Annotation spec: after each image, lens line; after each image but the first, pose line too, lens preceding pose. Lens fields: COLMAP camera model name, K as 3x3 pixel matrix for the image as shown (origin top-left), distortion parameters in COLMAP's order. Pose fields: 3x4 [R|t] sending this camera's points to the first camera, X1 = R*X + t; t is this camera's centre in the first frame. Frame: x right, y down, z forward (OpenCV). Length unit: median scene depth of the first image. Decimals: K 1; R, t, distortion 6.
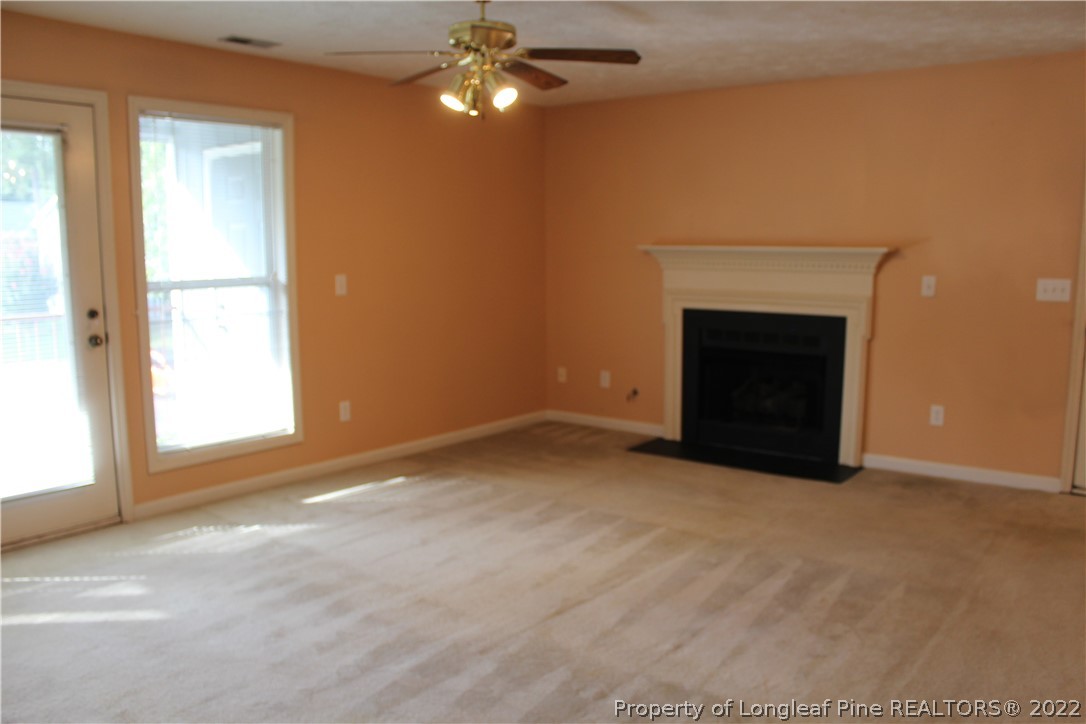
lens RADIAL K [[897.0, 0, 540.8], [0, 897.0, 373.8], [0, 0, 1]] dist [-0.163620, 0.147562]
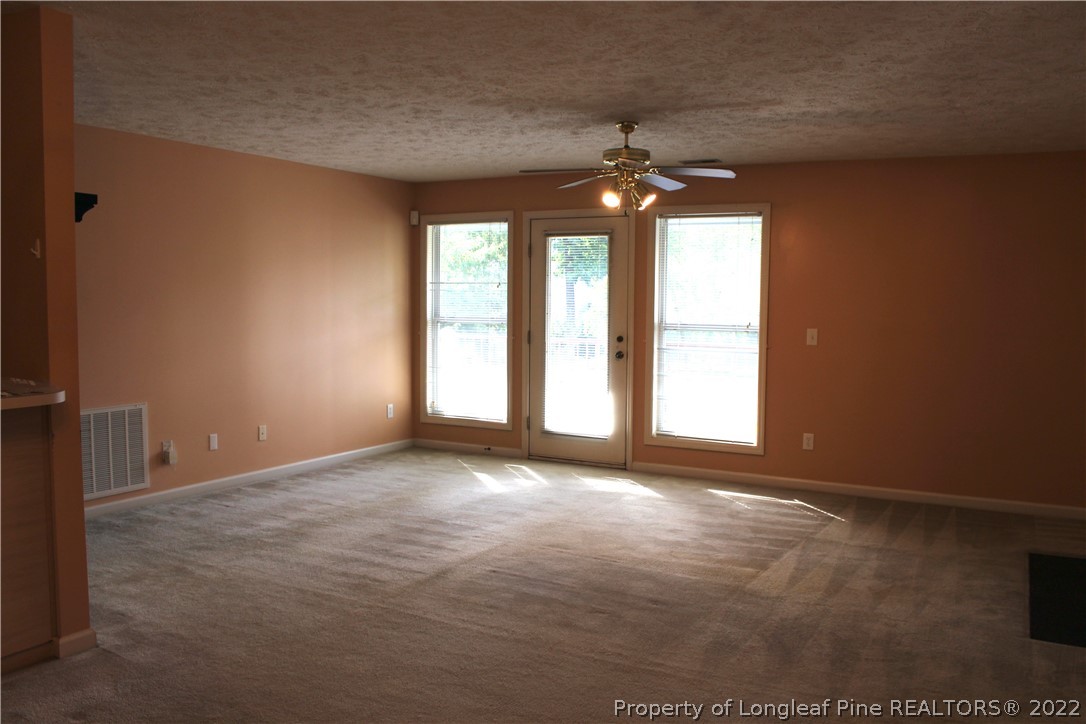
lens RADIAL K [[897.0, 0, 540.8], [0, 897.0, 373.8], [0, 0, 1]] dist [-0.163620, 0.147562]
pose [[0.144003, 0.085200, -0.985903, 1.119189], [-0.155565, 0.985848, 0.062474, -0.082780], [0.977273, 0.144376, 0.155220, 0.557233]]
